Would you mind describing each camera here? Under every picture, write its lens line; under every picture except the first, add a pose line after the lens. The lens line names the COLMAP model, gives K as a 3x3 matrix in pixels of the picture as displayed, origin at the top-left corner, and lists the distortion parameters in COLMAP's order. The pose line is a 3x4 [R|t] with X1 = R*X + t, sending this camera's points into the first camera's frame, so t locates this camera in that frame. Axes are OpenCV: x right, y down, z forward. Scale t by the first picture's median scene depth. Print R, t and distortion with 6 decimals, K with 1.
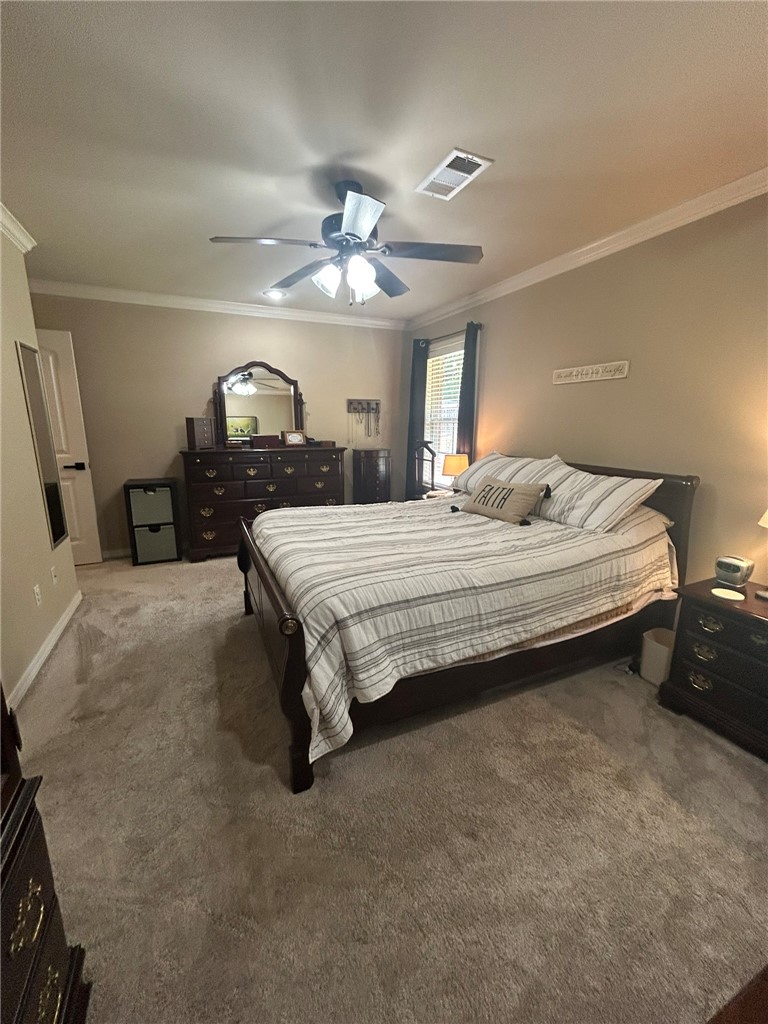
lens RADIAL K [[413.2, 0, 384.6], [0, 413.2, 512.4], [0, 0, 1]] dist [-0.003086, 0.000104]
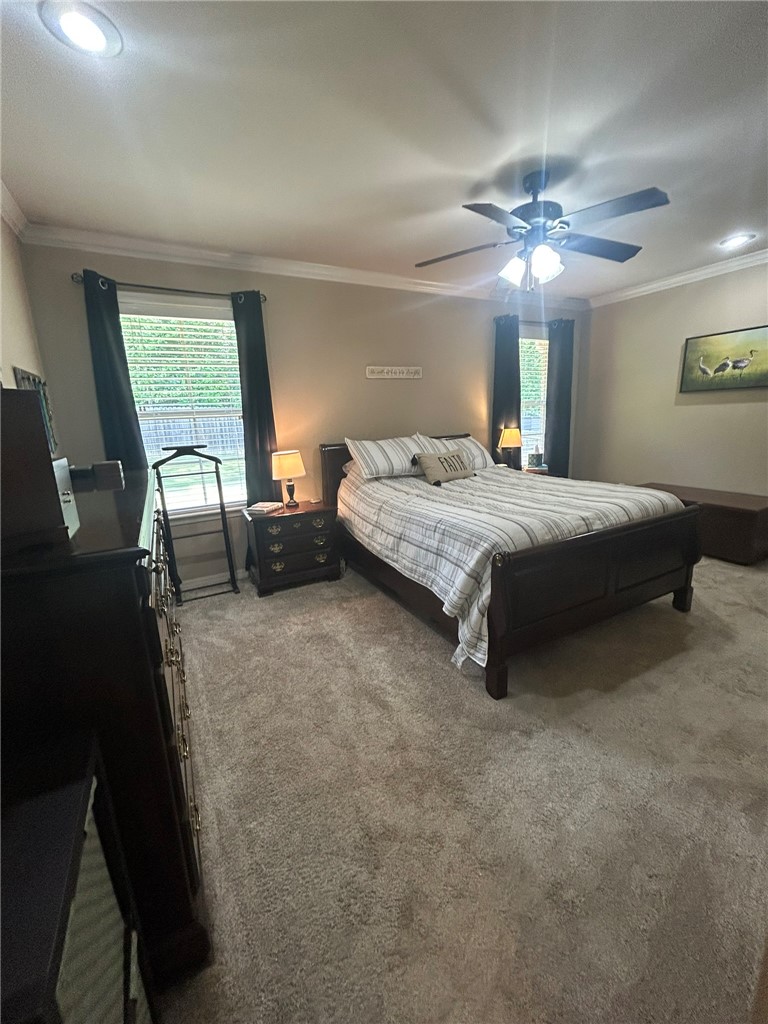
lens RADIAL K [[413.2, 0, 388.3], [0, 413.2, 510.4], [0, 0, 1]] dist [-0.003086, 0.000104]
pose [[-0.080770, -0.217548, 0.972702, -0.697676], [0.261965, 0.936949, 0.231304, -0.173533], [-0.961692, 0.273496, -0.018688, 0.878722]]
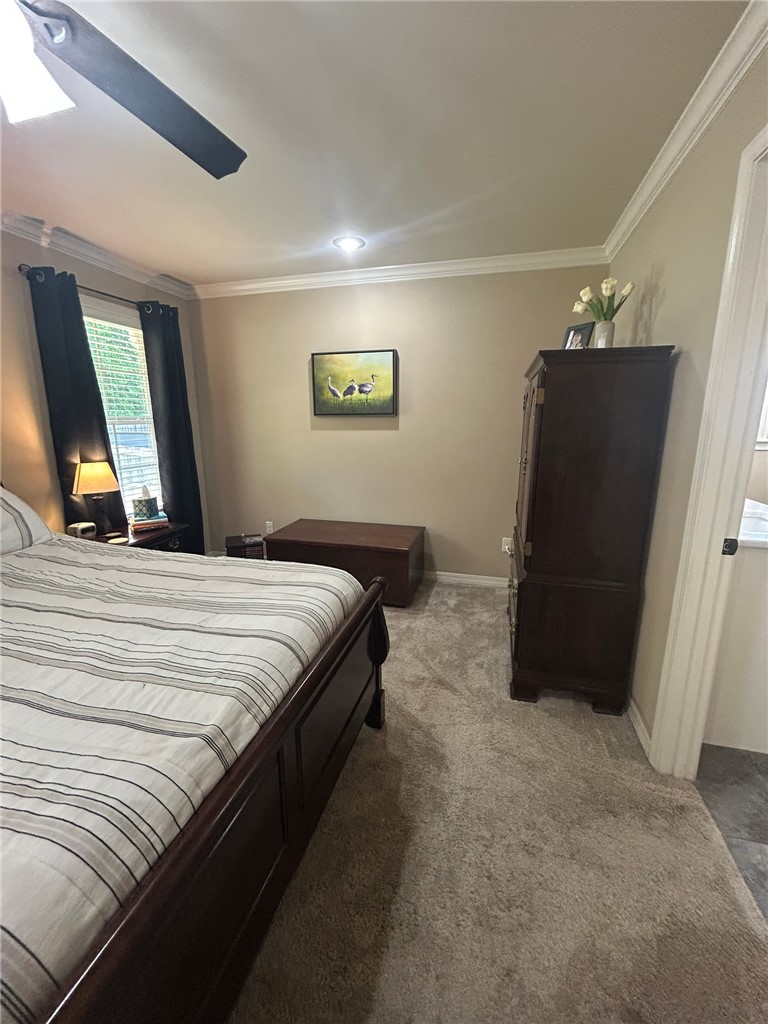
lens RADIAL K [[413.2, 0, 383.6], [0, 413.2, 510.0], [0, 0, 1]] dist [-0.003086, 0.000104]
pose [[-0.771280, -0.127506, 0.623594, -0.483101], [0.152097, 0.914426, 0.375090, -0.153933], [-0.618056, 0.384146, -0.685885, 0.737981]]
